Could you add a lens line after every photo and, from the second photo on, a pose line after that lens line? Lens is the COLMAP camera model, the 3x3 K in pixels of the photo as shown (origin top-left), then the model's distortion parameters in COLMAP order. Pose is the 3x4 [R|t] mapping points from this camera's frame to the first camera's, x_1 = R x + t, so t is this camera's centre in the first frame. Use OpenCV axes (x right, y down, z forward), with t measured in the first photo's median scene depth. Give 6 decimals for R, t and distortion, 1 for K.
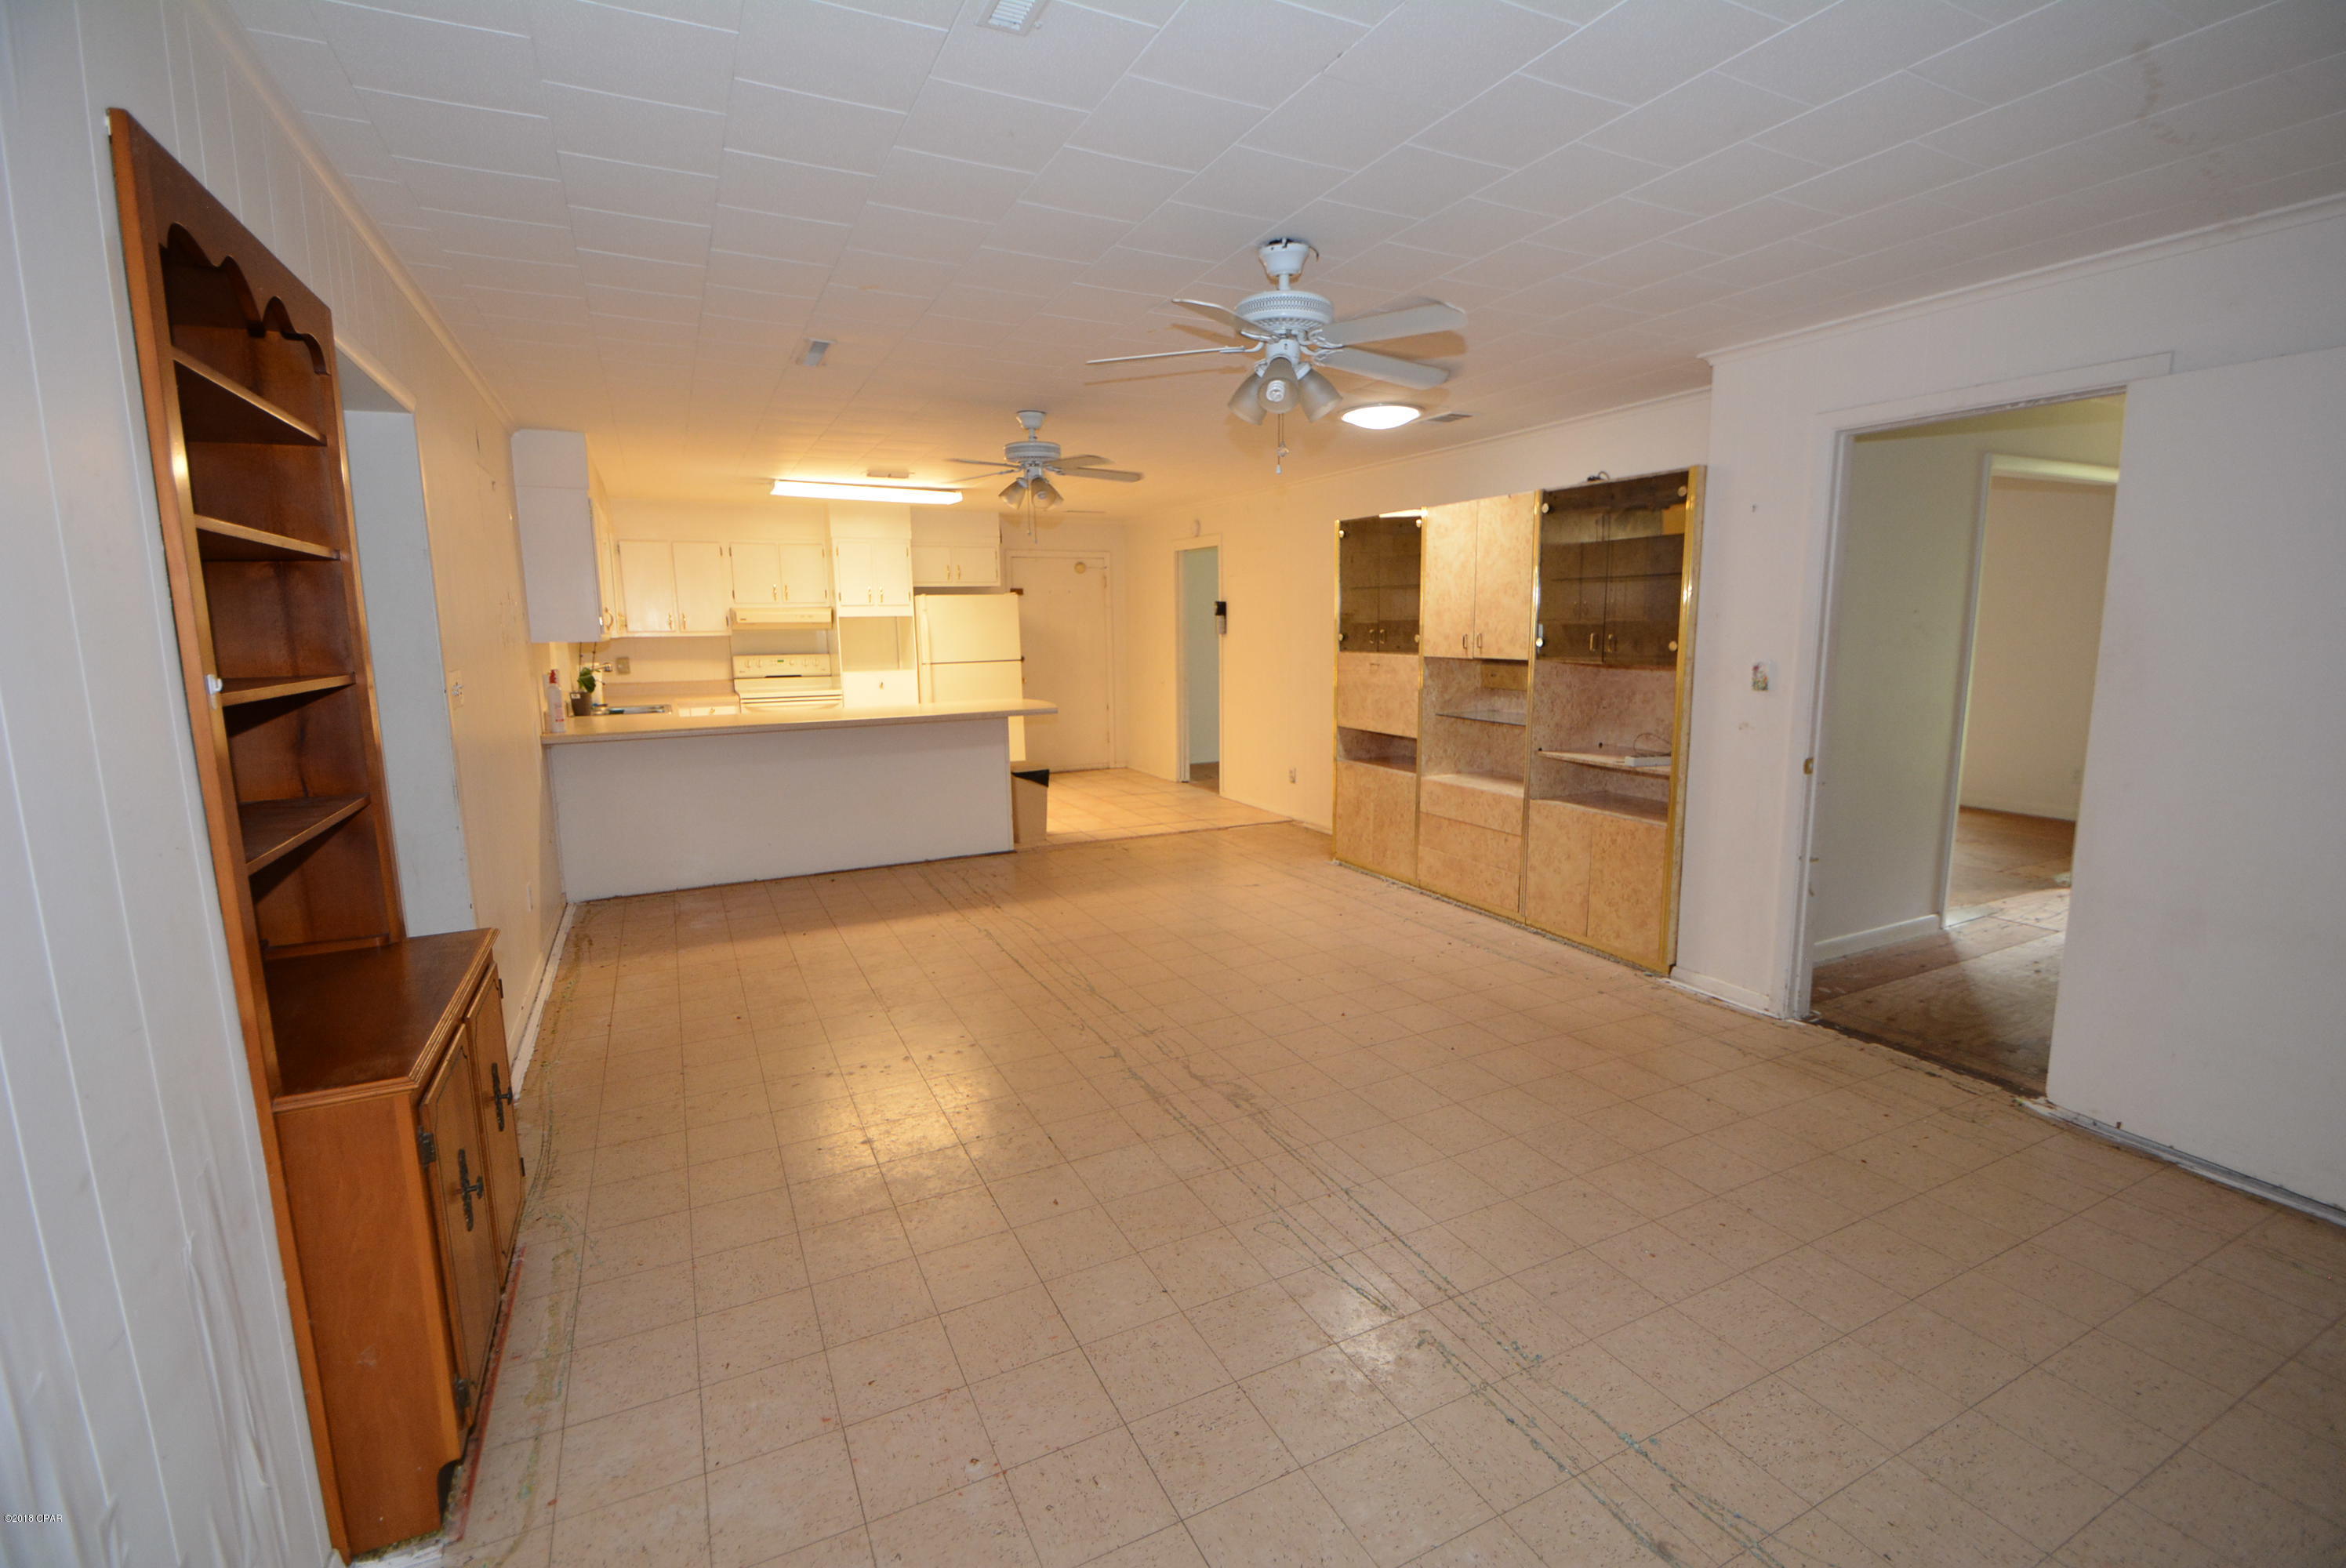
lens RADIAL K [[1024.8, 0, 1176.1], [0, 1024.8, 779.1], [0, 0, 1]] dist [-0.007583, -0.009267]
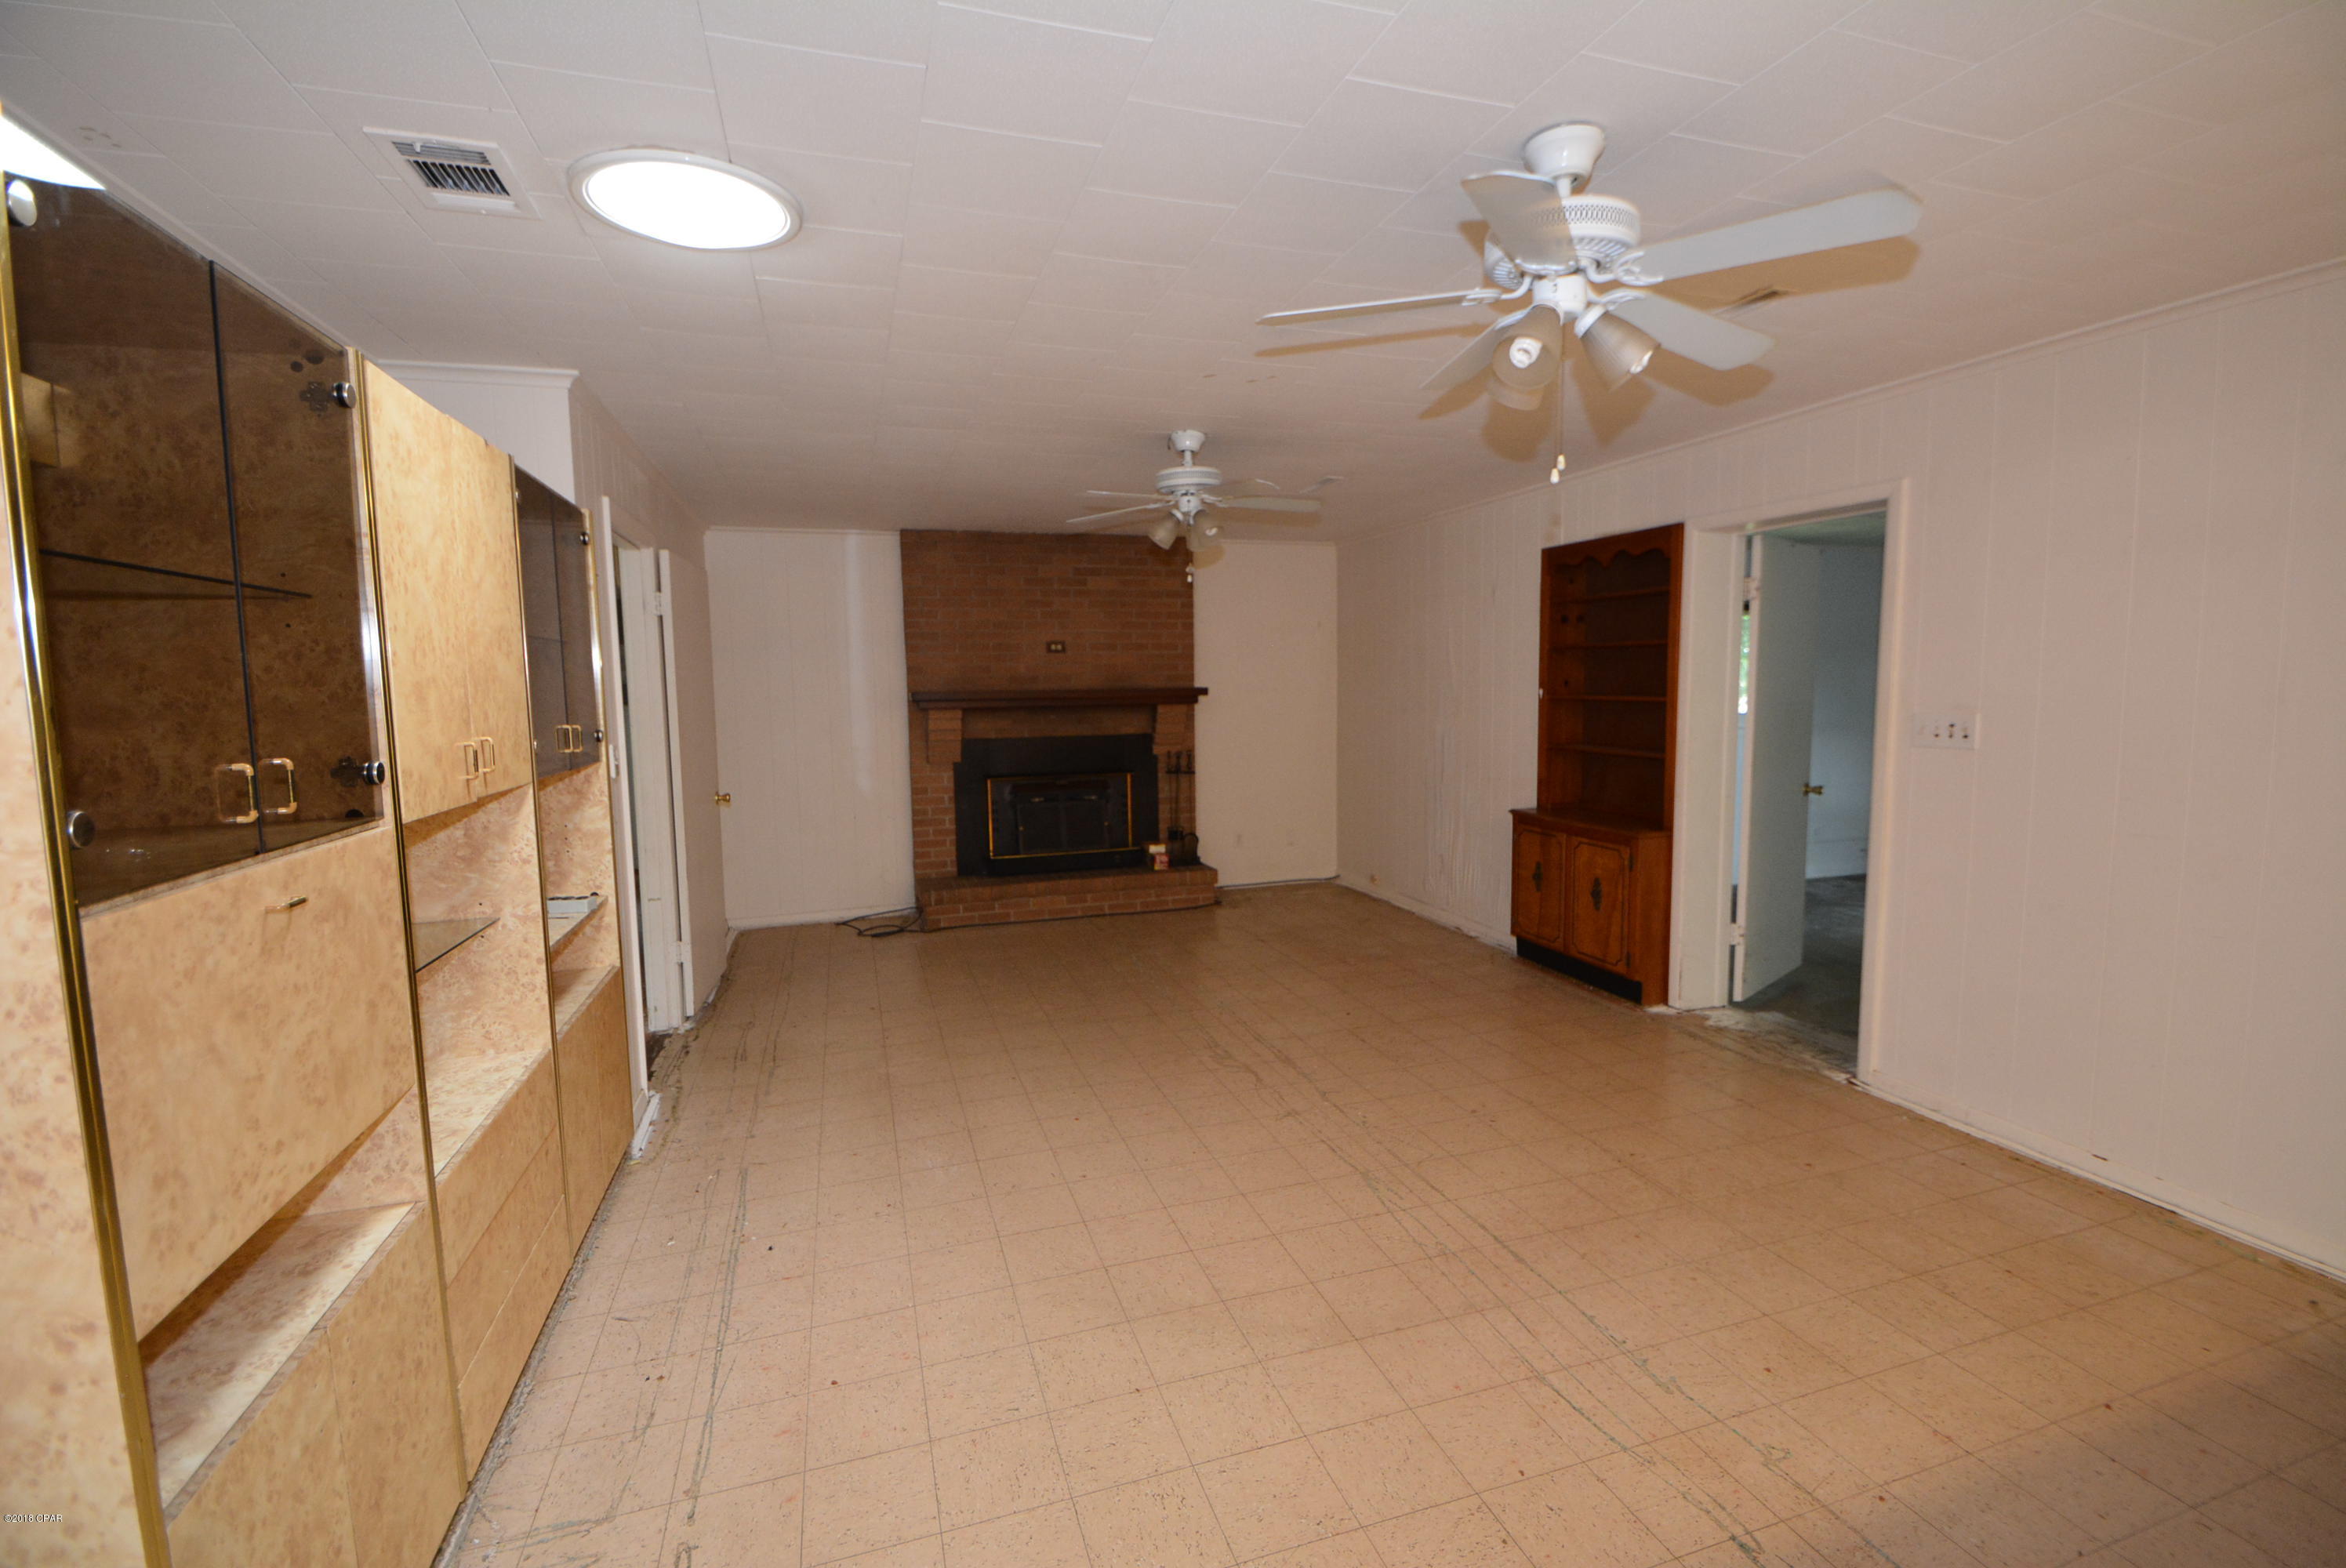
lens RADIAL K [[1024.8, 0, 1179.9], [0, 1024.8, 784.6], [0, 0, 1]] dist [-0.007583, -0.009267]
pose [[-0.989222, 0.013549, 0.145792, -0.062466], [0.049696, 0.967673, 0.247262, -0.271202], [-0.137729, 0.251843, -0.957918, 1.733819]]
